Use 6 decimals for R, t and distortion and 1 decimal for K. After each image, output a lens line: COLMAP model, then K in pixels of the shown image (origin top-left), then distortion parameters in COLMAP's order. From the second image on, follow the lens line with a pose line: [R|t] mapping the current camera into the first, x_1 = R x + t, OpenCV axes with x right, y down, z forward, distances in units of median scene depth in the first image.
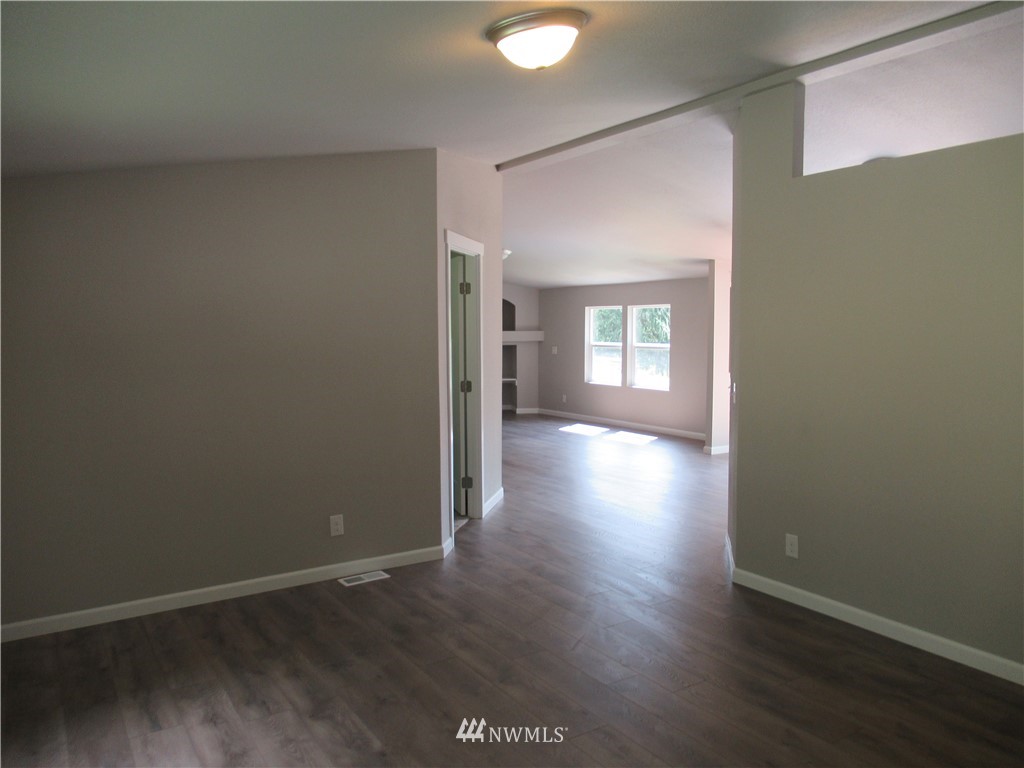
lens RADIAL K [[774.2, 0, 515.4], [0, 774.2, 386.1], [0, 0, 1]] dist [0.003619, -0.001773]
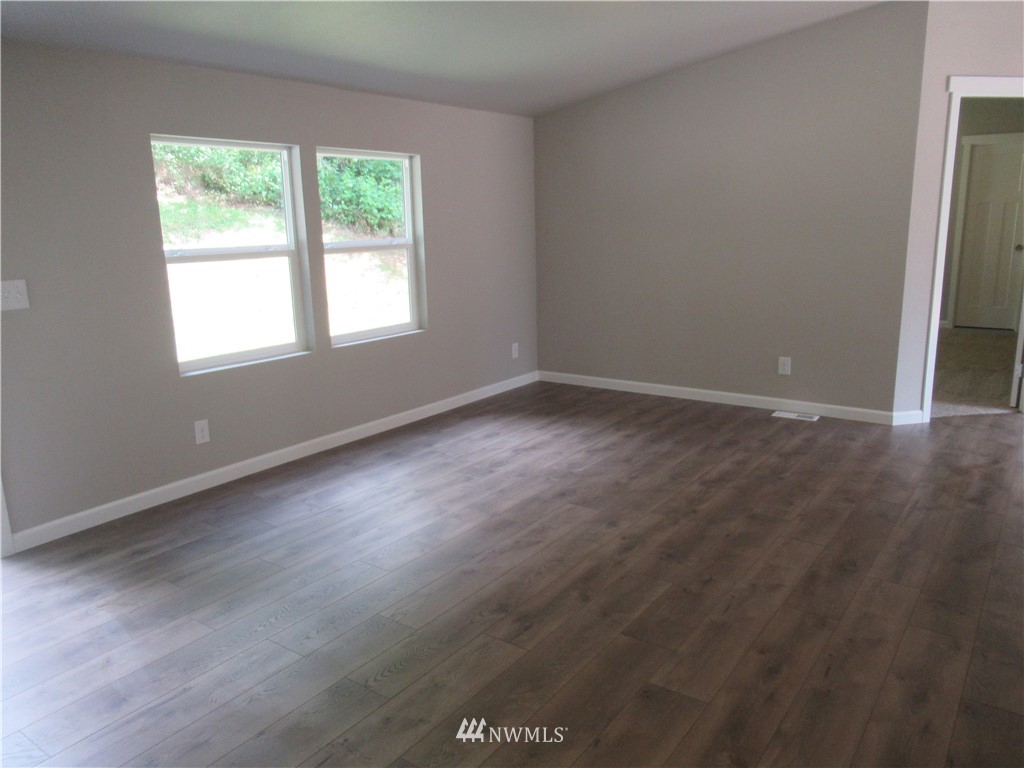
lens RADIAL K [[774.2, 0, 516.8], [0, 774.2, 381.0], [0, 0, 1]] dist [0.003619, -0.001773]
pose [[0.358504, 0.185059, -0.915002, 0.891449], [-0.056170, 0.982655, 0.176734, 0.024938], [0.931837, -0.011964, 0.362680, 0.267620]]
